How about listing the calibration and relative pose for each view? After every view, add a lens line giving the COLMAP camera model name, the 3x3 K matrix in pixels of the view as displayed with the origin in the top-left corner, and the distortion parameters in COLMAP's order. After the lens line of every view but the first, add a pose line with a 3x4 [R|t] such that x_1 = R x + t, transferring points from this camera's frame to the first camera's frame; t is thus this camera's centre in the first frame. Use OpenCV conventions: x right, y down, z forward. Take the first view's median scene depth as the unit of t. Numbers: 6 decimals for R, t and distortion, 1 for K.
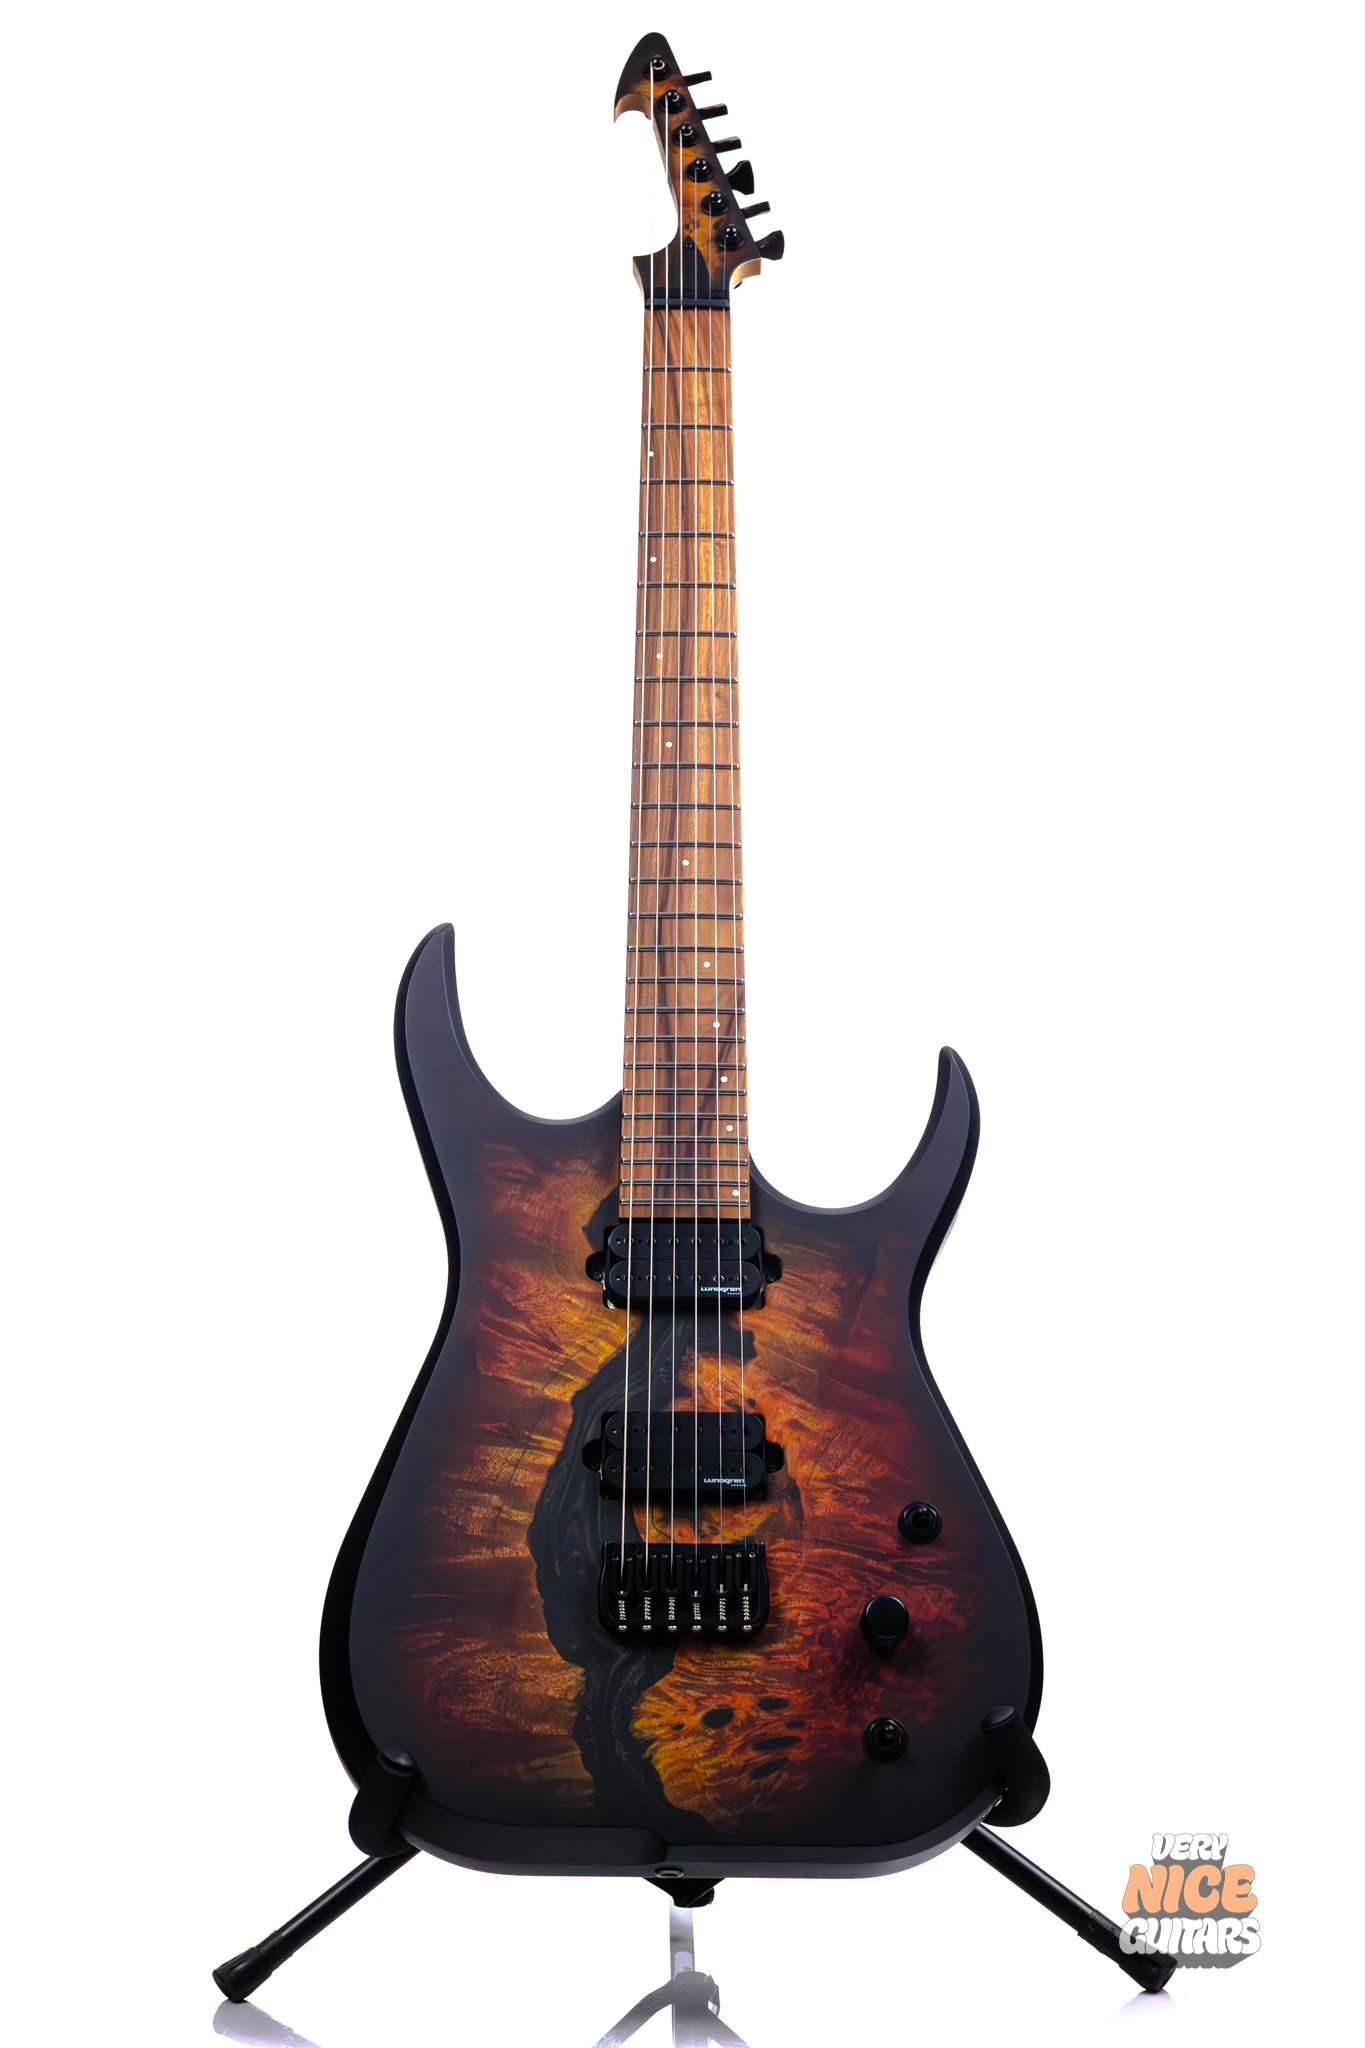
lens RADIAL K [[3956.9, 0, 679.8], [0, 3956.9, 994.7], [0, 0, 1]] dist [0.000068, 0.000000]
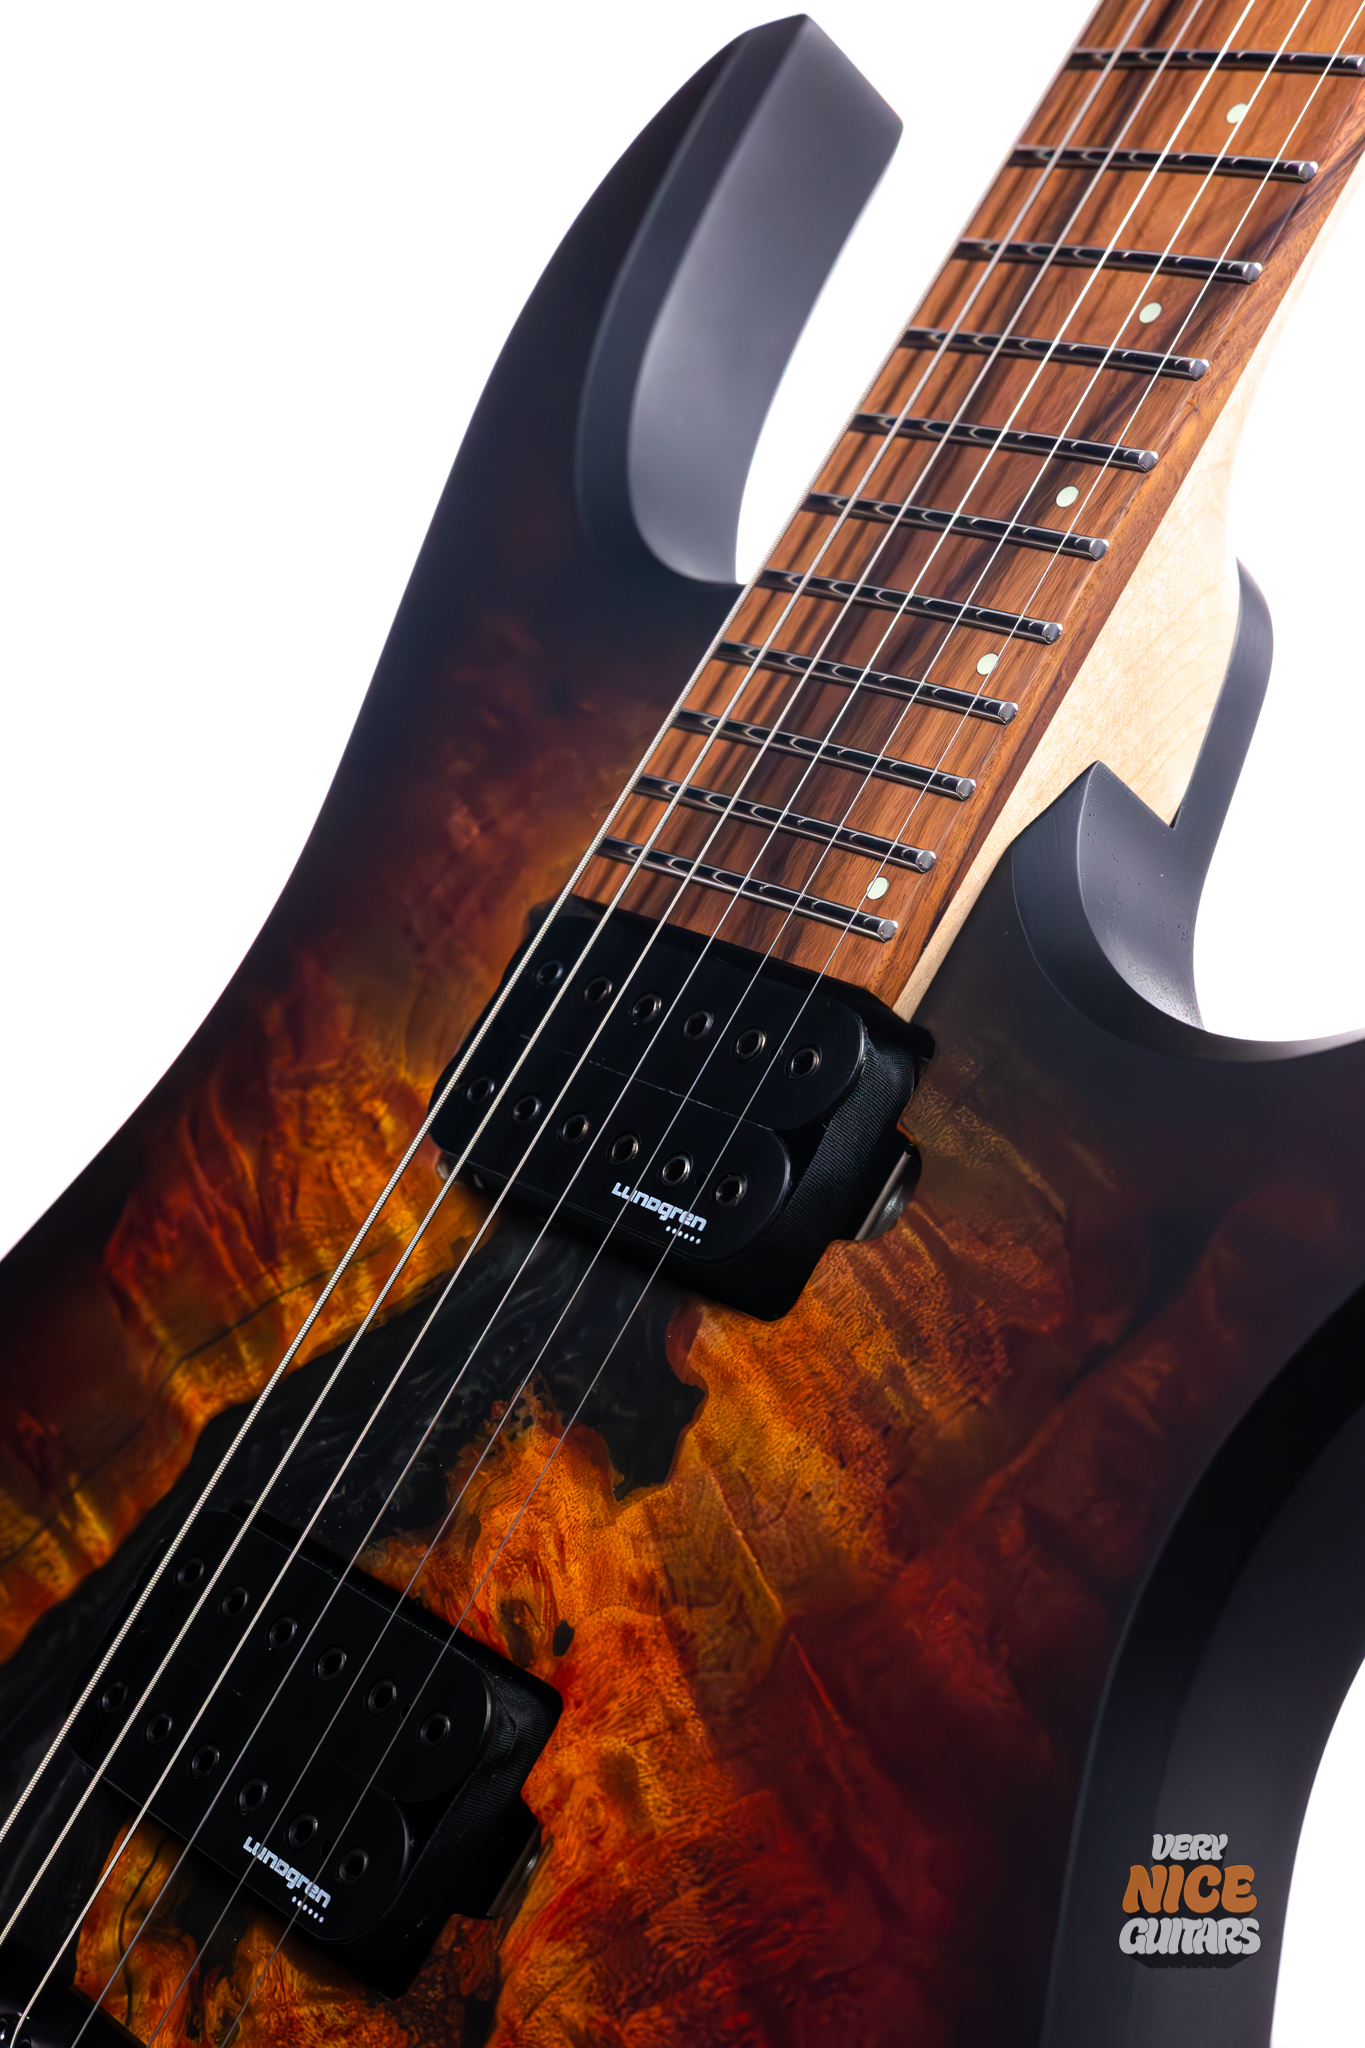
lens RADIAL K [[3498.1, 0, 668.5], [0, 3498.1, 1029.0], [0, 0, 1]] dist [-0.019665, 0.000000]
pose [[0.613813, 0.213633, -0.759997, 0.195348], [-0.172221, 0.975738, 0.135183, 0.030850], [0.770438, 0.047910, 0.635713, 0.870028]]
